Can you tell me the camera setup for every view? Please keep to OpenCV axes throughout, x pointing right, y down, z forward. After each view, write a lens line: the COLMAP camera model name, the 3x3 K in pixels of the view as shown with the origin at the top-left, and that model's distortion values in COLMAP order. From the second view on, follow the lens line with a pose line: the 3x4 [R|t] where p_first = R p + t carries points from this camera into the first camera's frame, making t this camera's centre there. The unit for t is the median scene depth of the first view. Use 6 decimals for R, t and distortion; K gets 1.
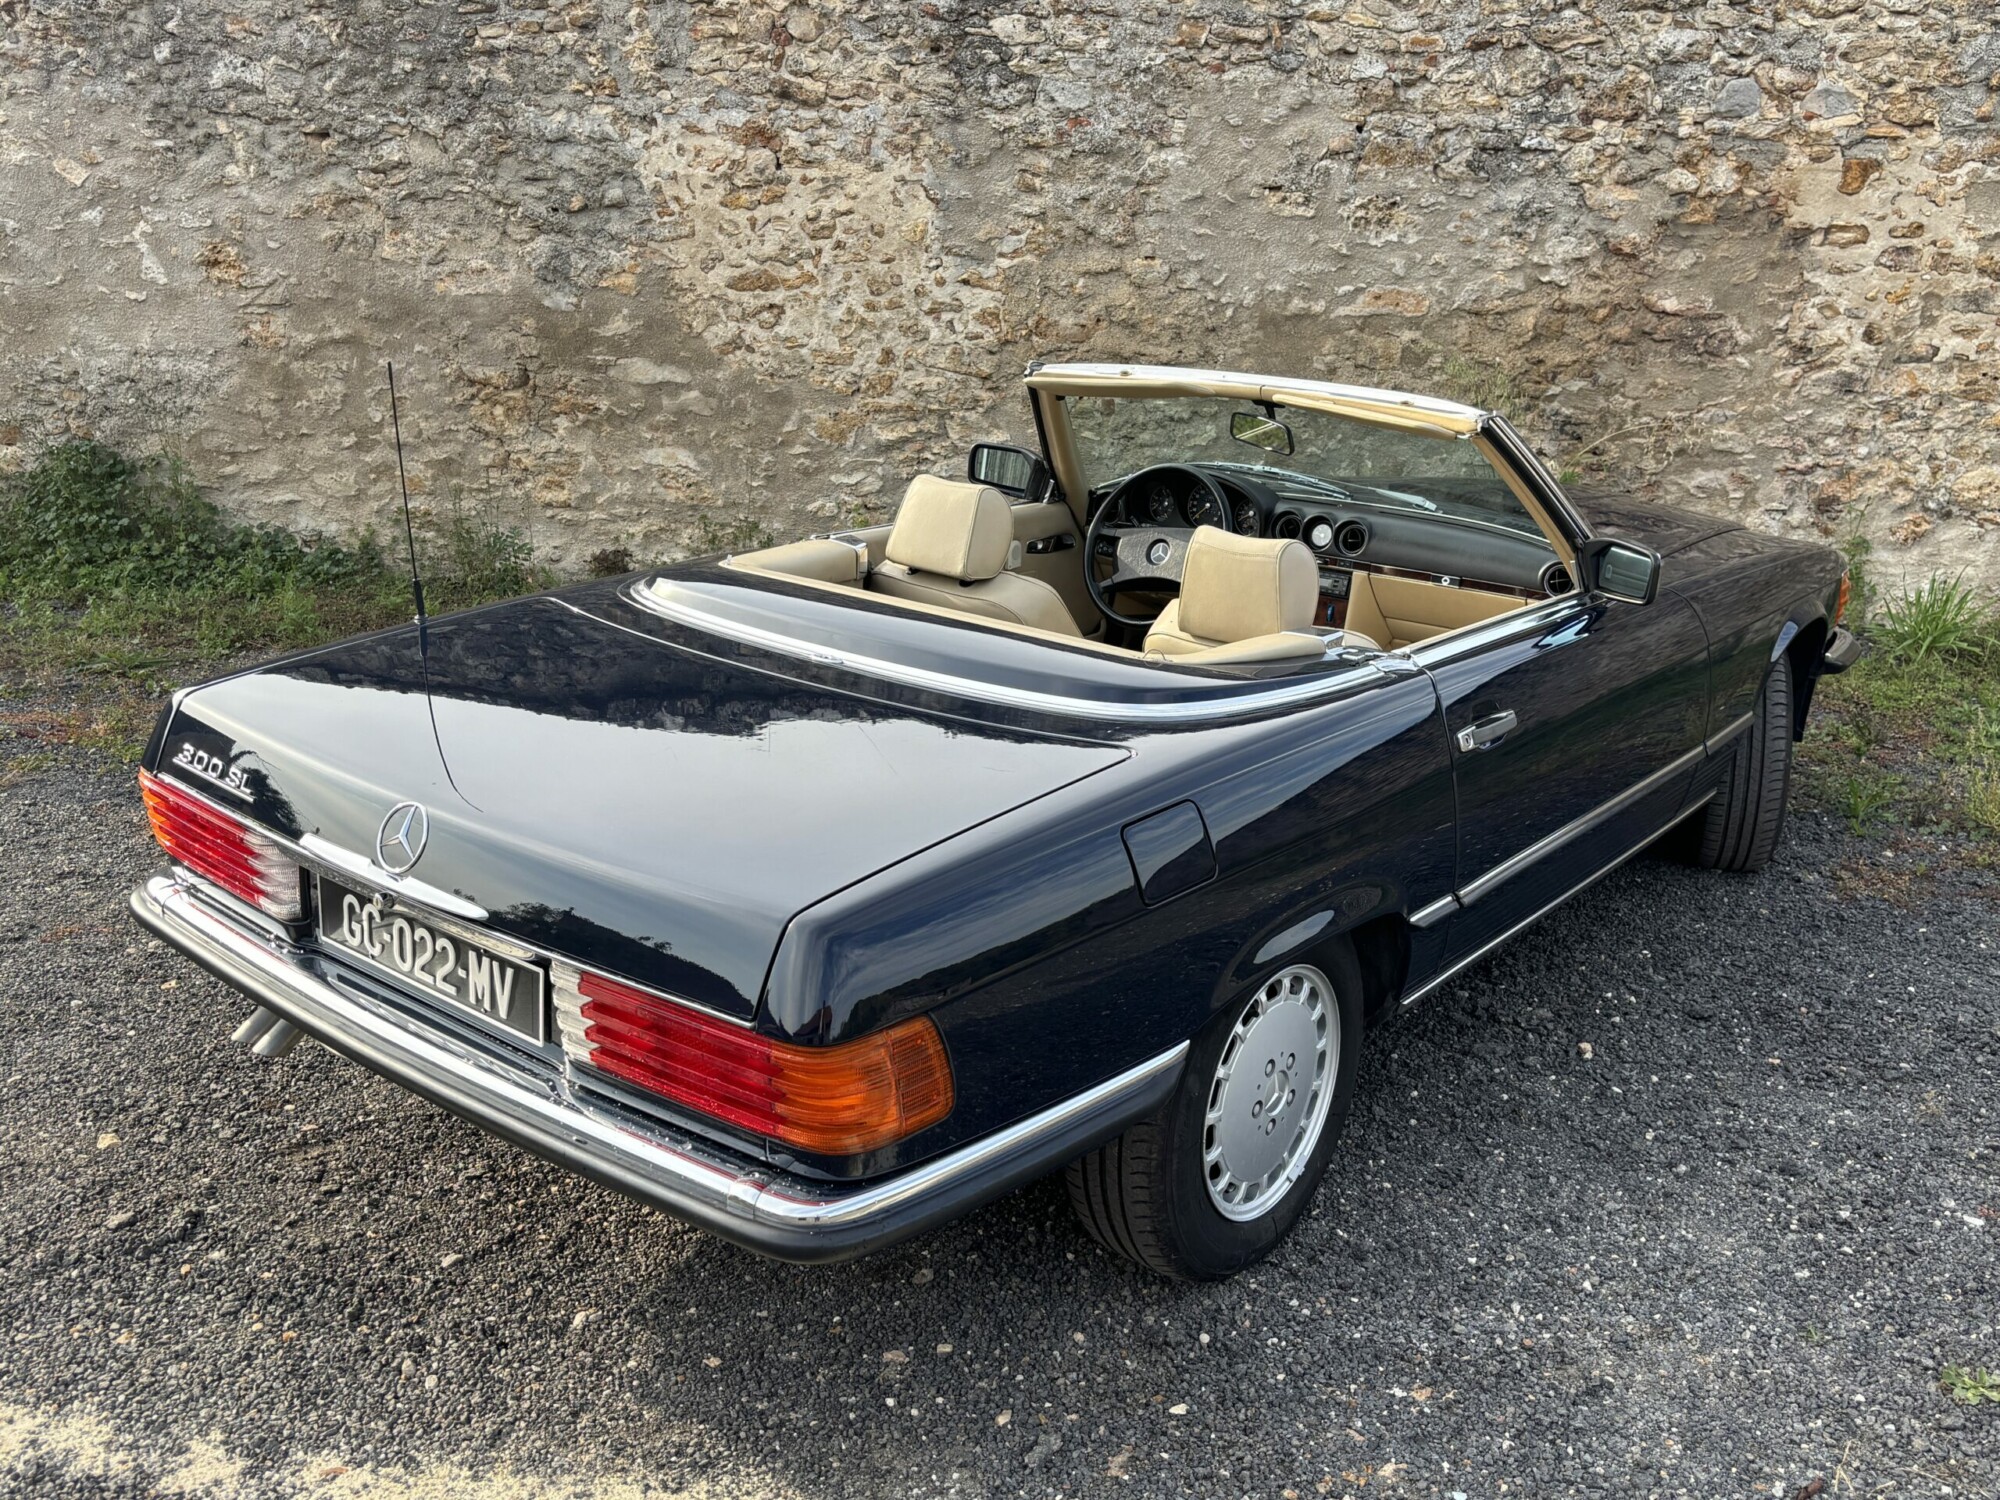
lens RADIAL K [[1811.6, 0, 987.9], [0, 1811.6, 738.0], [0, 0, 1]] dist [-0.016457, 0.087301]
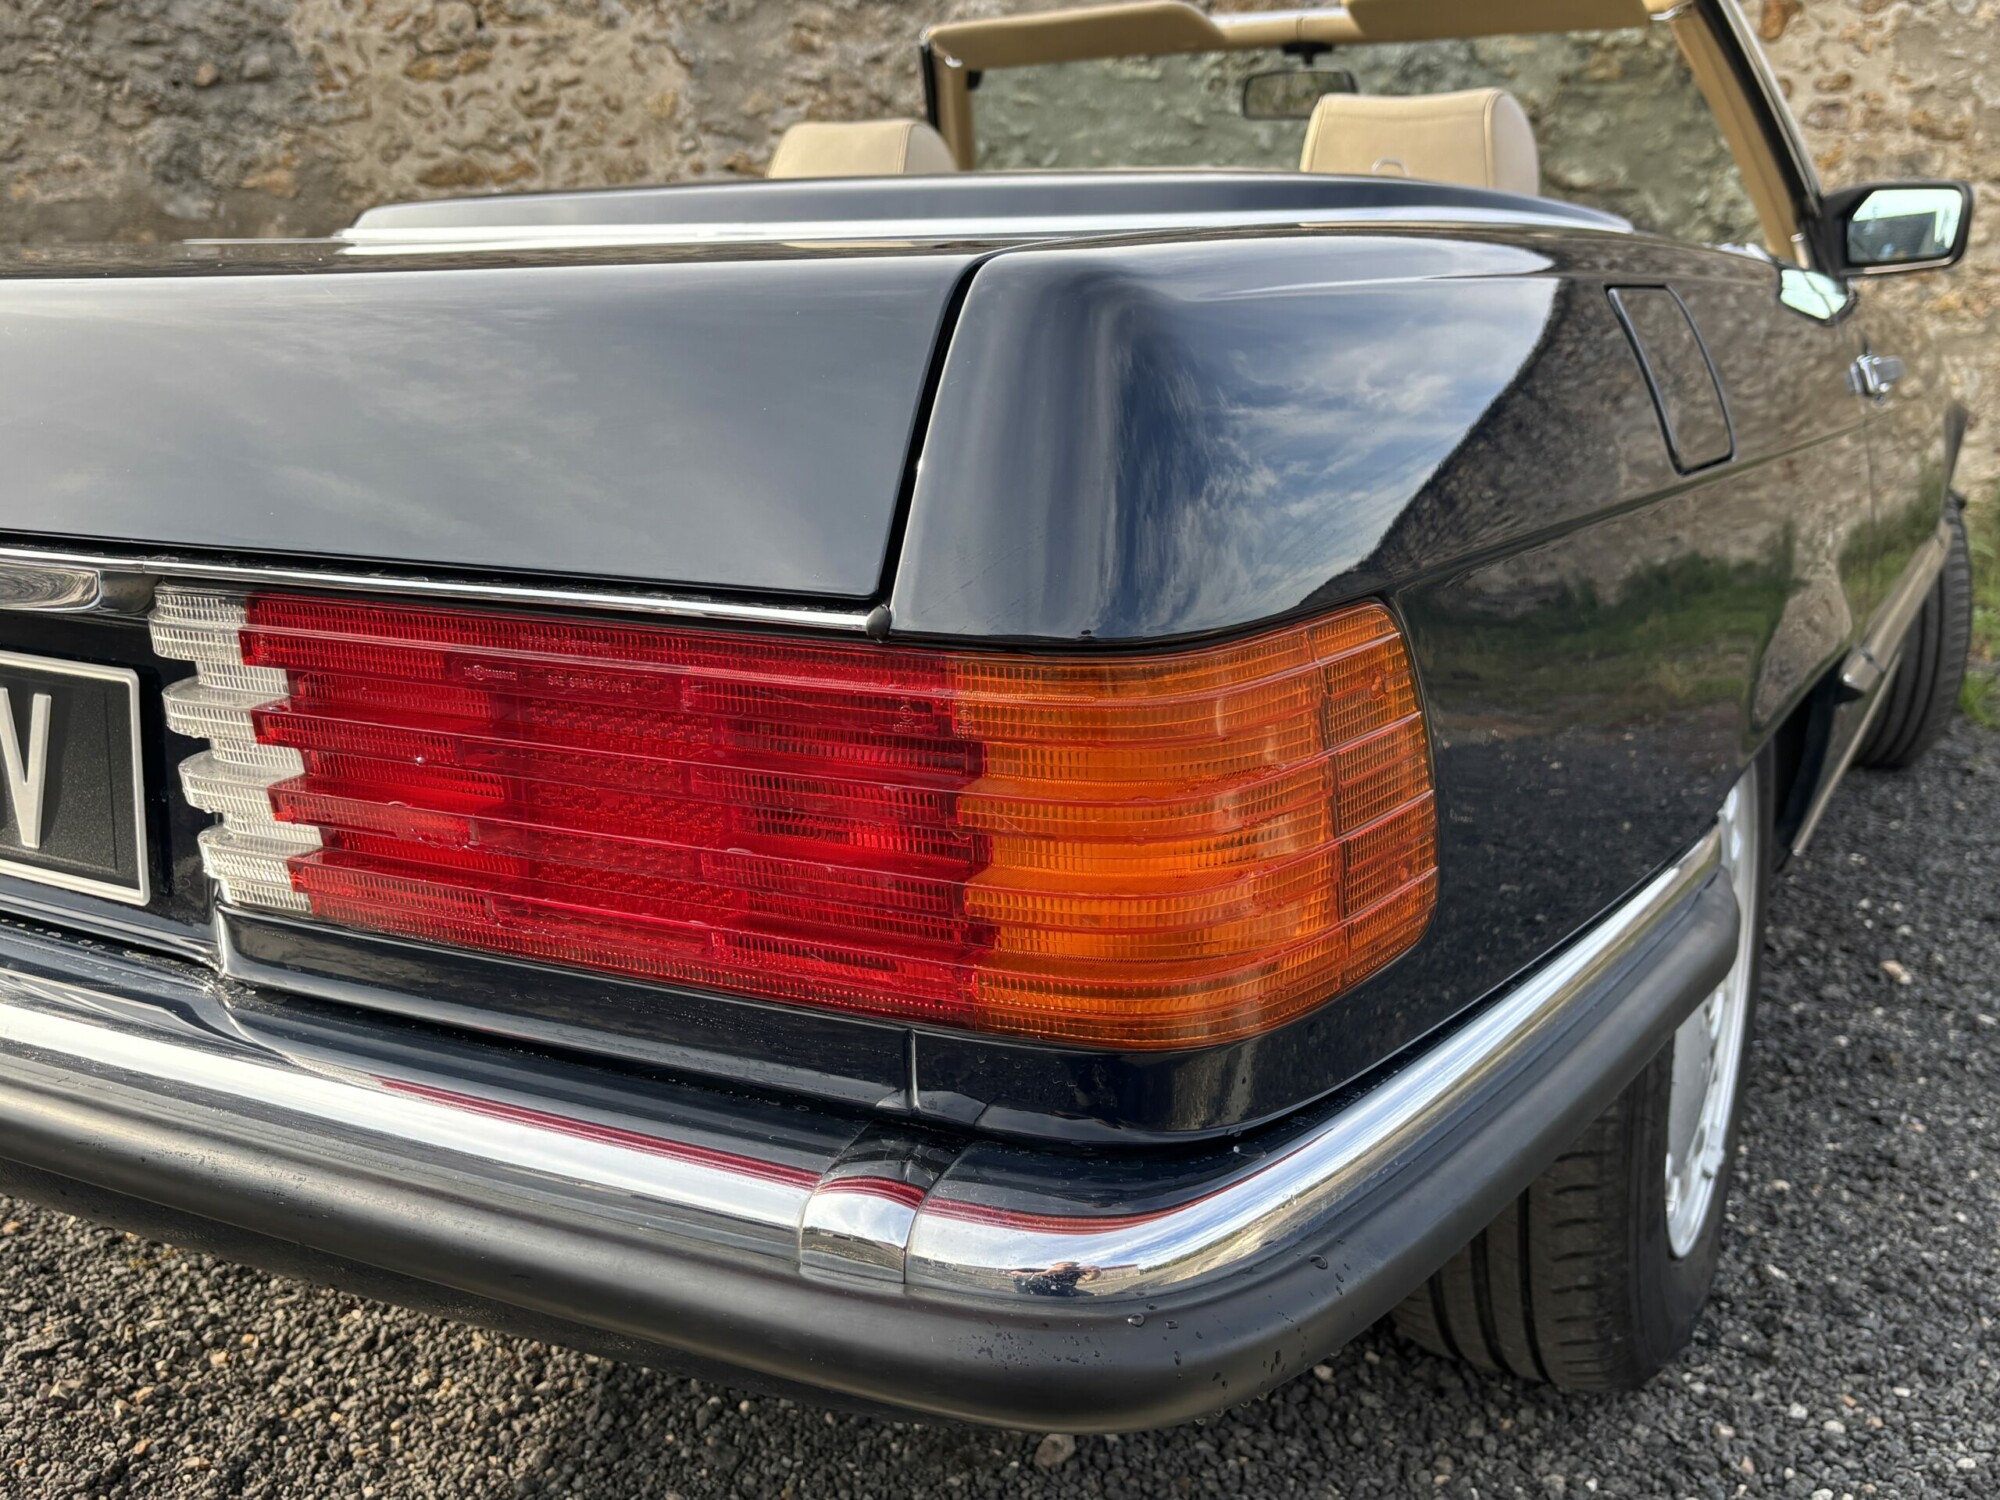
lens RADIAL K [[1846.2, 0, 1000.0], [0, 1846.2, 750.0], [0, 0, 1]] dist [0.003133, 0.011753]
pose [[0.984029, -0.059626, 0.167727, -0.047607], [0.070862, 0.995569, -0.061820, 0.058780], [-0.163298, 0.072718, 0.983893, 0.207765]]
